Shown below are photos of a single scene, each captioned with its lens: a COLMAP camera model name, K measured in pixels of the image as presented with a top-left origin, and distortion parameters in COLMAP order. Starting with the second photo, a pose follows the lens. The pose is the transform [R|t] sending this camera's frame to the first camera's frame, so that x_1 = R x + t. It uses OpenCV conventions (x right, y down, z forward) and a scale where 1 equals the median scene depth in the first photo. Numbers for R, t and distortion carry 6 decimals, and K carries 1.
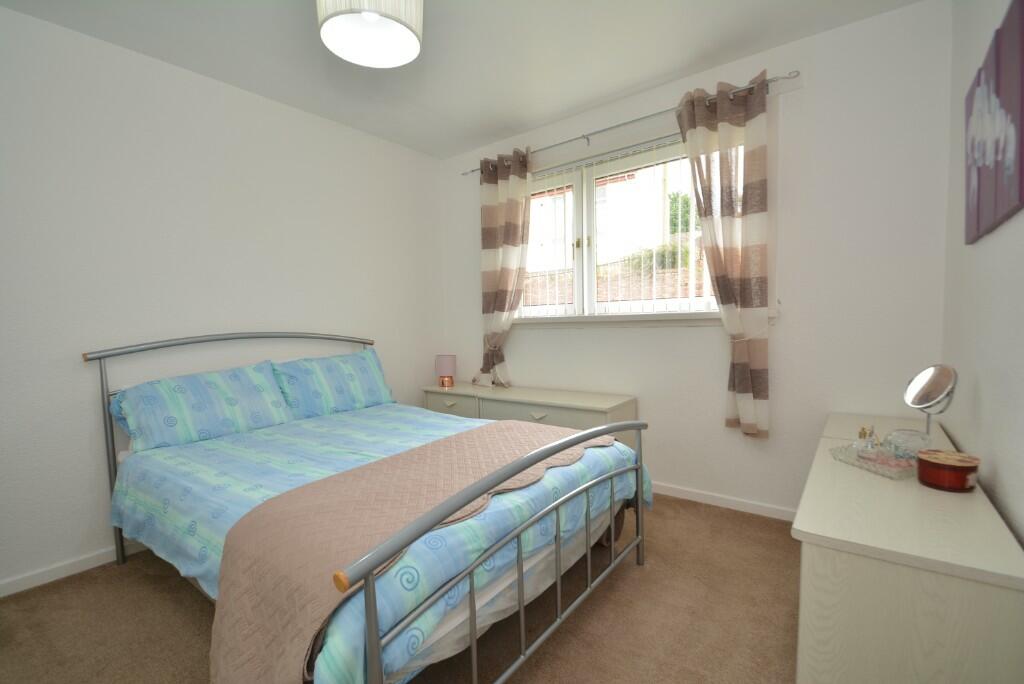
lens RADIAL K [[453.6, 0, 510.7], [0, 453.6, 353.7], [0, 0, 1]] dist [0.000408, 0.000031]
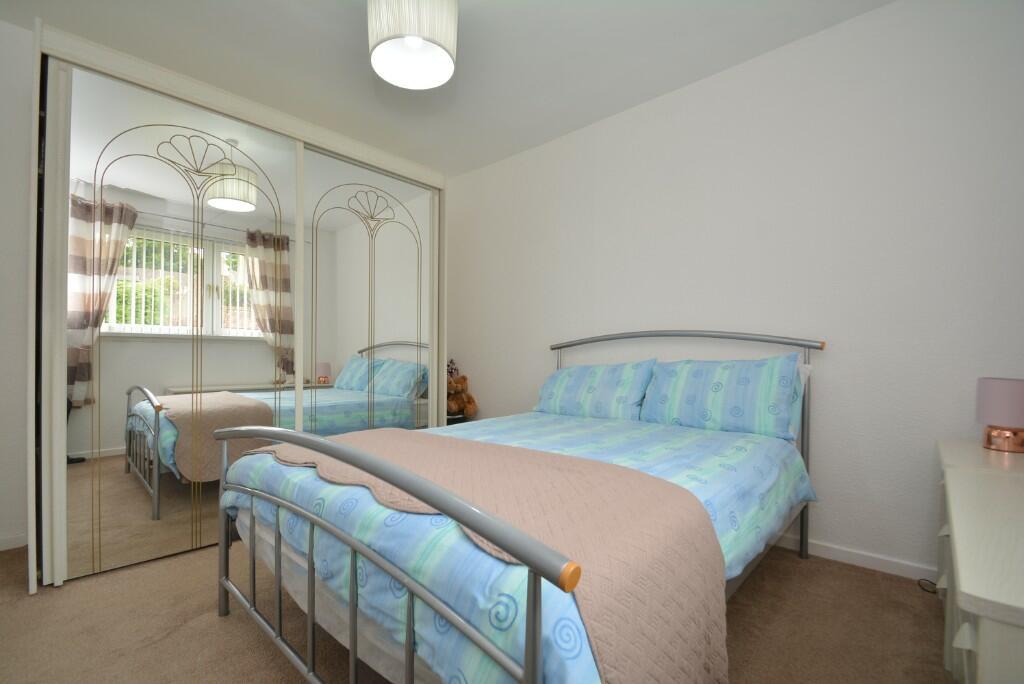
lens RADIAL K [[453.6, 0, 510.7], [0, 453.6, 353.7], [0, 0, 1]] dist [0.000408, 0.000031]
pose [[-0.082728, 0.032516, -0.996042, 0.494454], [-0.057845, 0.997626, 0.037372, -0.015692], [0.994892, 0.060708, -0.080650, 0.788409]]
